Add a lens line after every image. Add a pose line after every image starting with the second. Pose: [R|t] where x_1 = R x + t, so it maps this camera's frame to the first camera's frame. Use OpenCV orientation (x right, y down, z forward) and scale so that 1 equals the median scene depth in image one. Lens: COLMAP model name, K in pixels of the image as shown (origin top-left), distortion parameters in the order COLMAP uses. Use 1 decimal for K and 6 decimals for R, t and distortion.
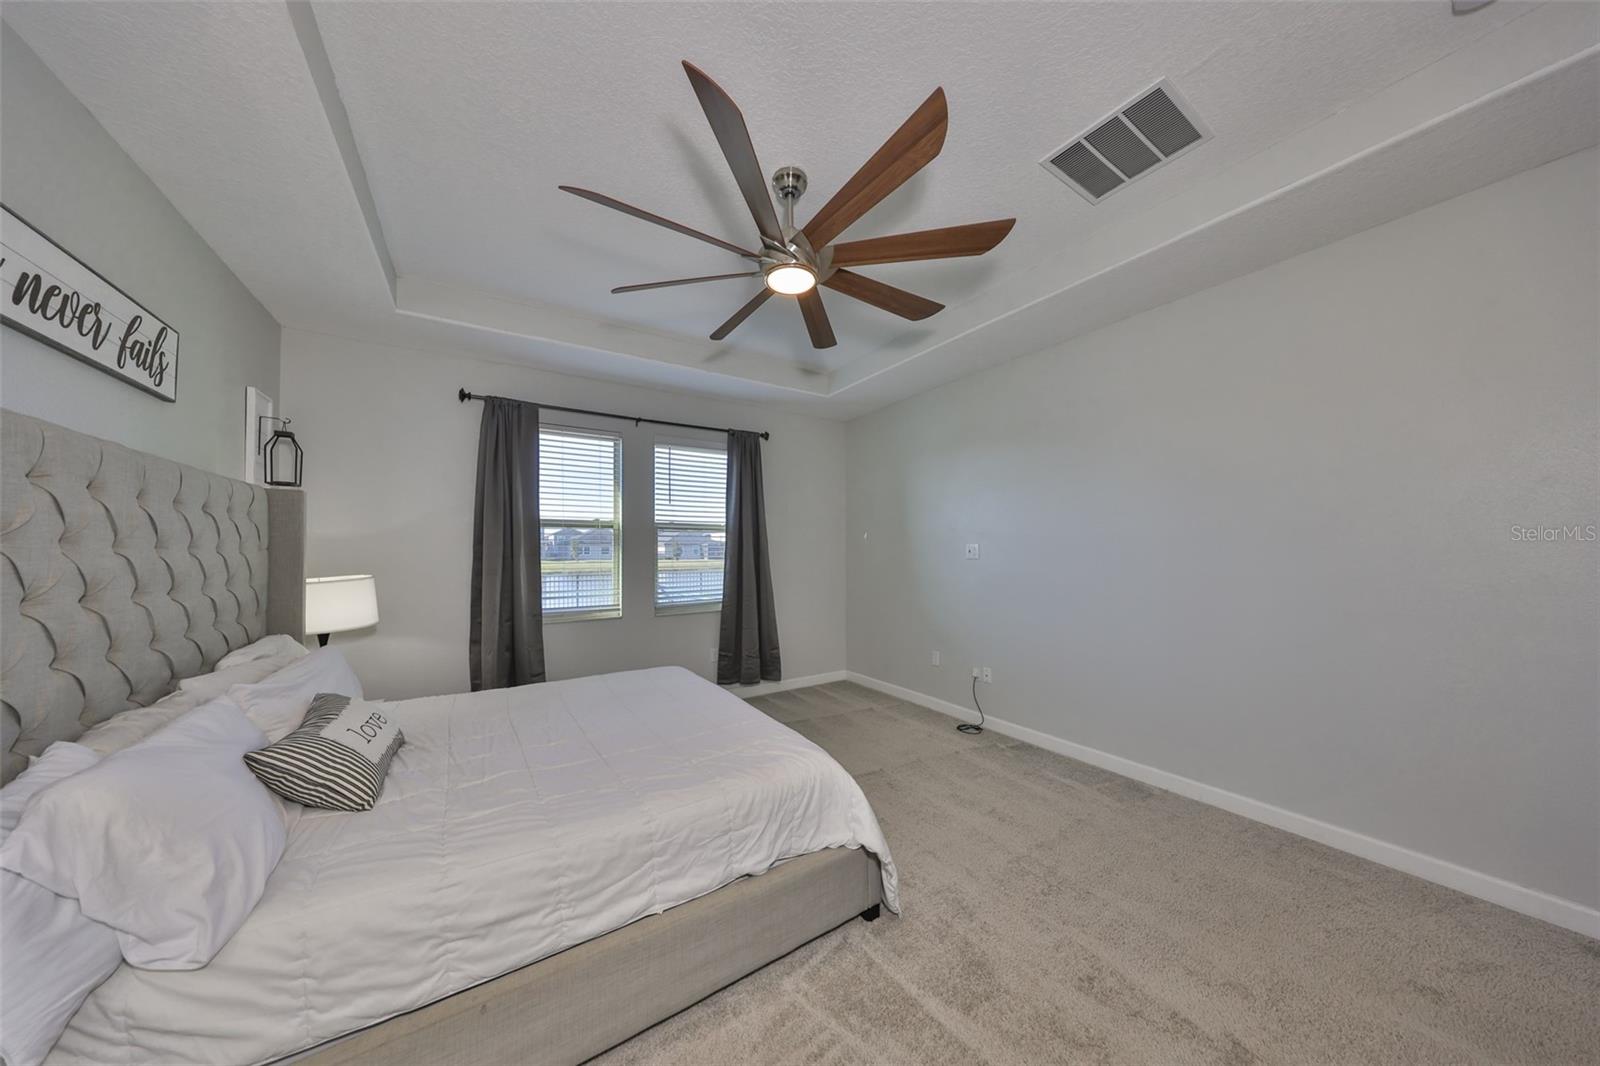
lens RADIAL K [[489.7, 0, 794.5], [0, 489.7, 534.8], [0, 0, 1]] dist [0.000181, -0.000100]
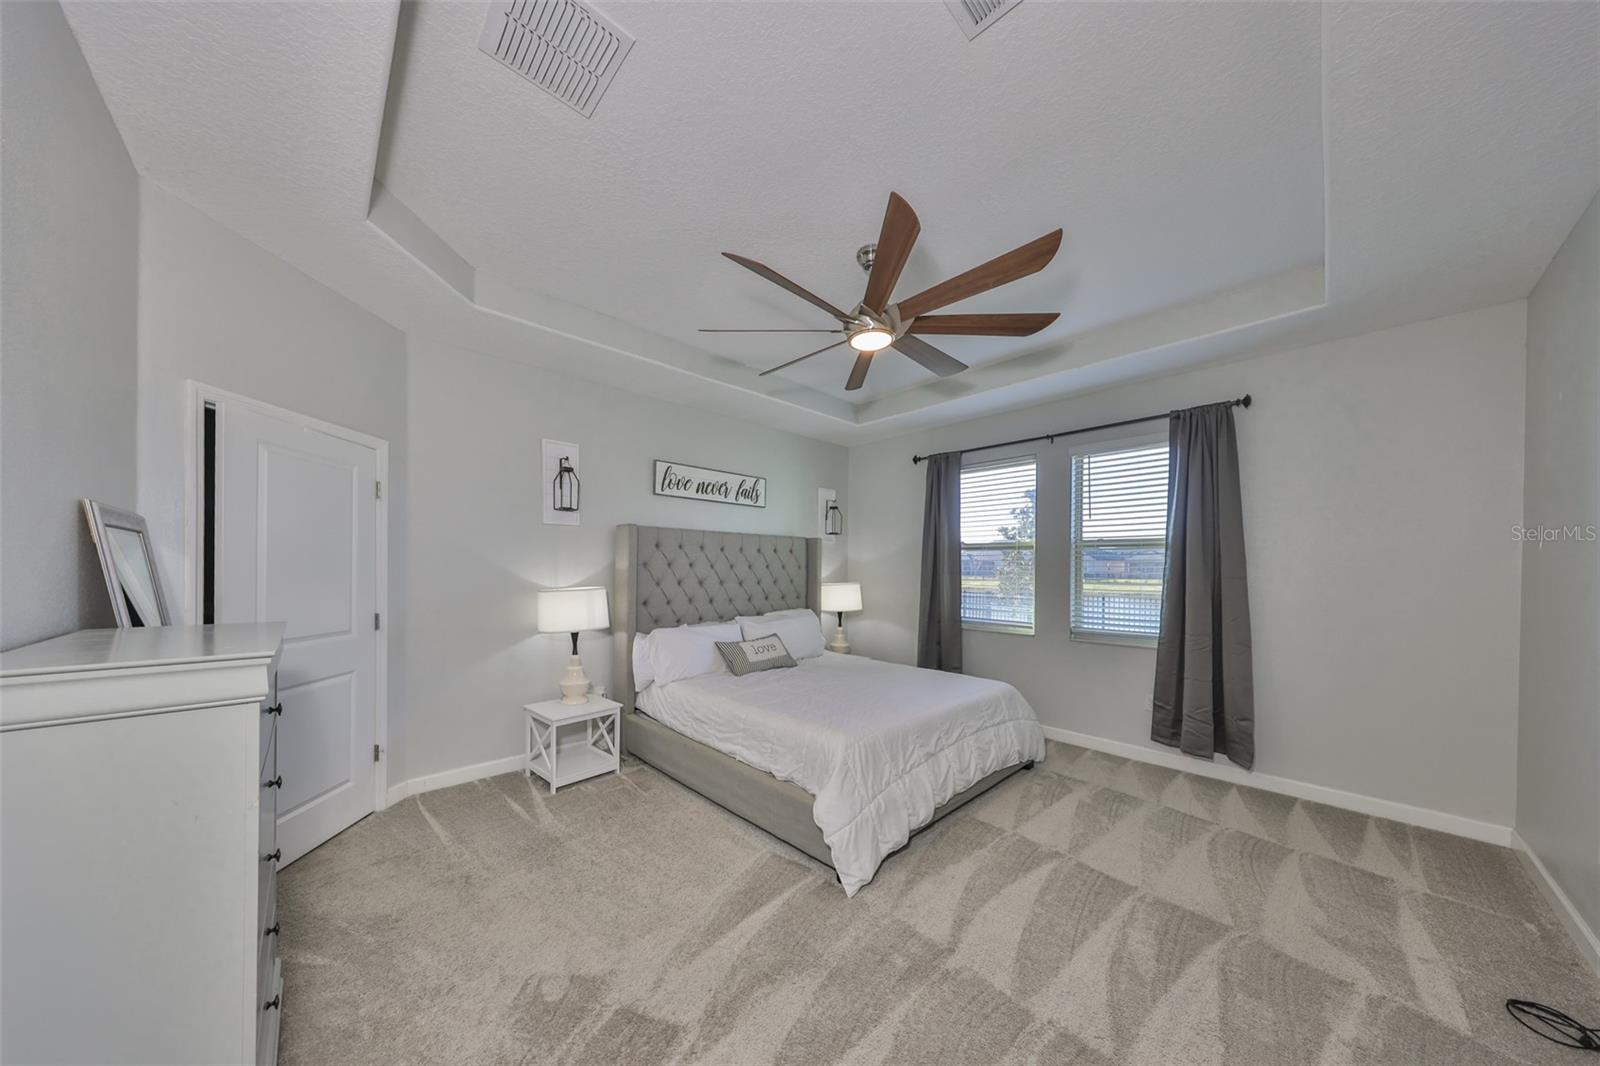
lens RADIAL K [[502.2, 0, 776.7], [0, 502.2, 563.0], [0, 0, 1]] dist [-0.000980, -0.000062]
pose [[0.178983, -0.002430, -0.983849, 0.608462], [0.023599, 0.999720, 0.001824, 0.002562], [0.983569, -0.023544, 0.178990, 0.296810]]
